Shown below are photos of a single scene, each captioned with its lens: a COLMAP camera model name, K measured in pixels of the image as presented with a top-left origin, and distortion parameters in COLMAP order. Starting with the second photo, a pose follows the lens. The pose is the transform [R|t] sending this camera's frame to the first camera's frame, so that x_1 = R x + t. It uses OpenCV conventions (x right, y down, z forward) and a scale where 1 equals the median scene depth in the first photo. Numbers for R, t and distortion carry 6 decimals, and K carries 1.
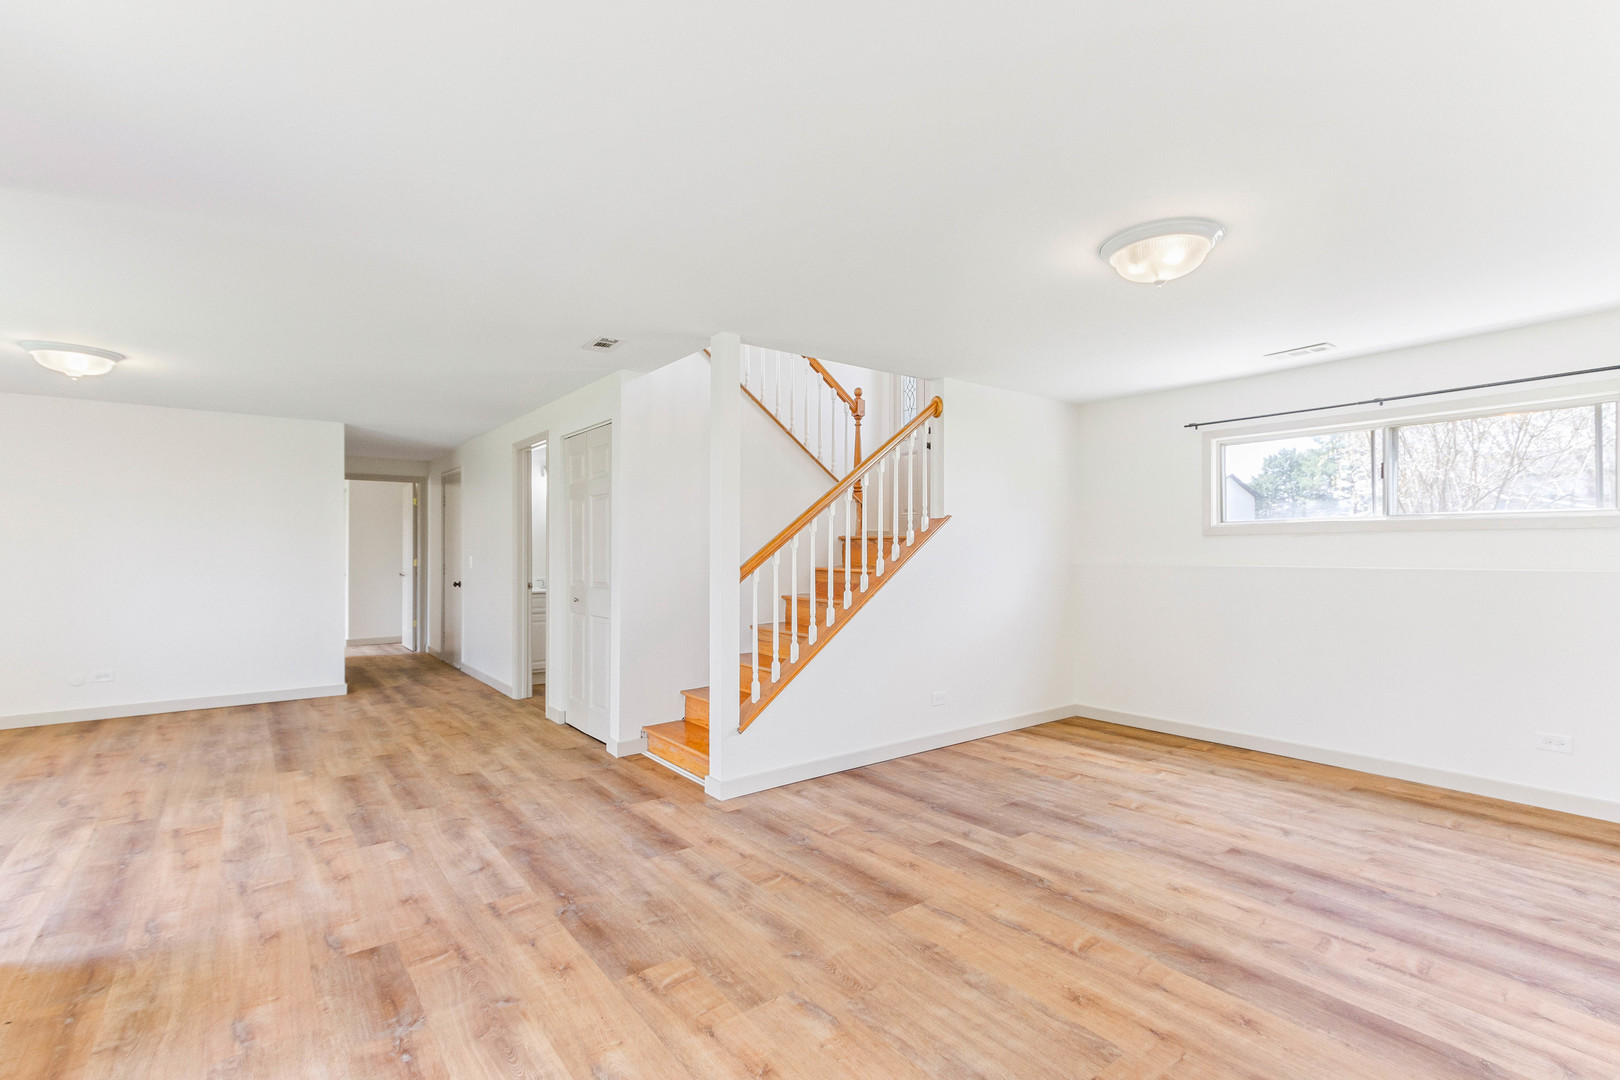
lens RADIAL K [[742.1, 0, 813.6], [0, 742.1, 554.2], [0, 0, 1]] dist [0.029887, -0.000258]
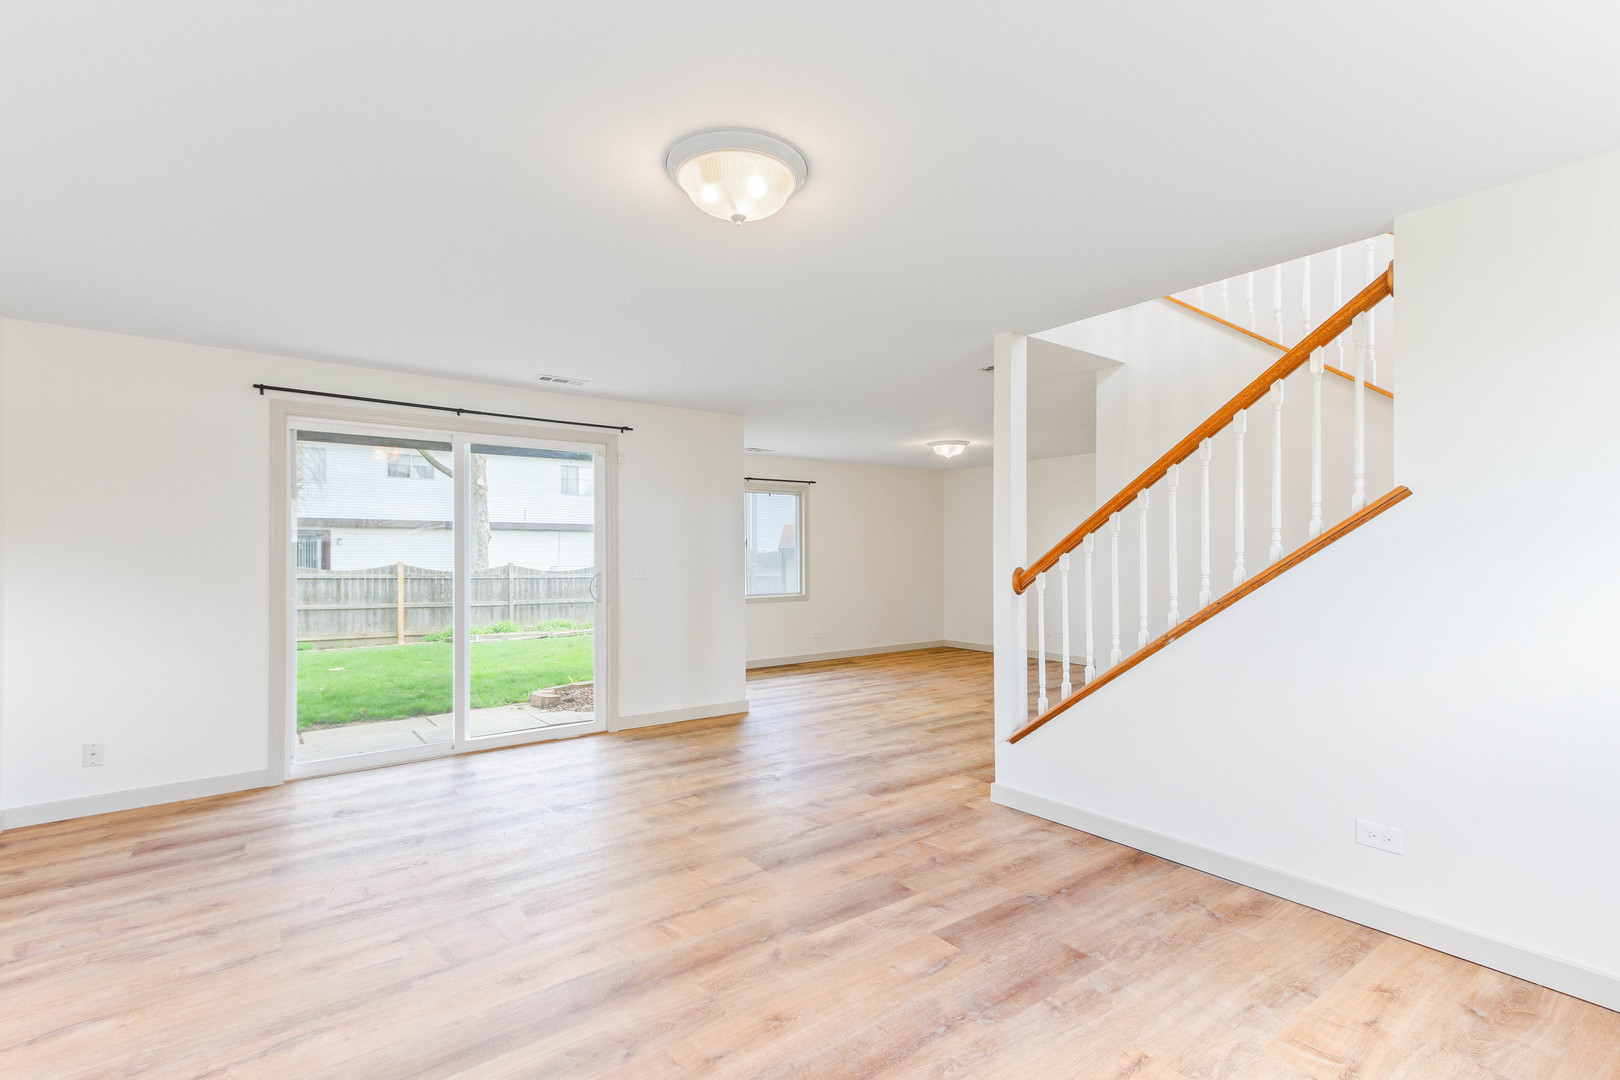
lens RADIAL K [[742.1, 0, 813.6], [0, 742.1, 554.2], [0, 0, 1]] dist [0.029887, -0.000258]
pose [[-0.011703, -0.001075, -0.999931, 0.978770], [0.000539, 0.999999, -0.001082, -0.004880], [0.999931, -0.000552, -0.011702, 0.842764]]
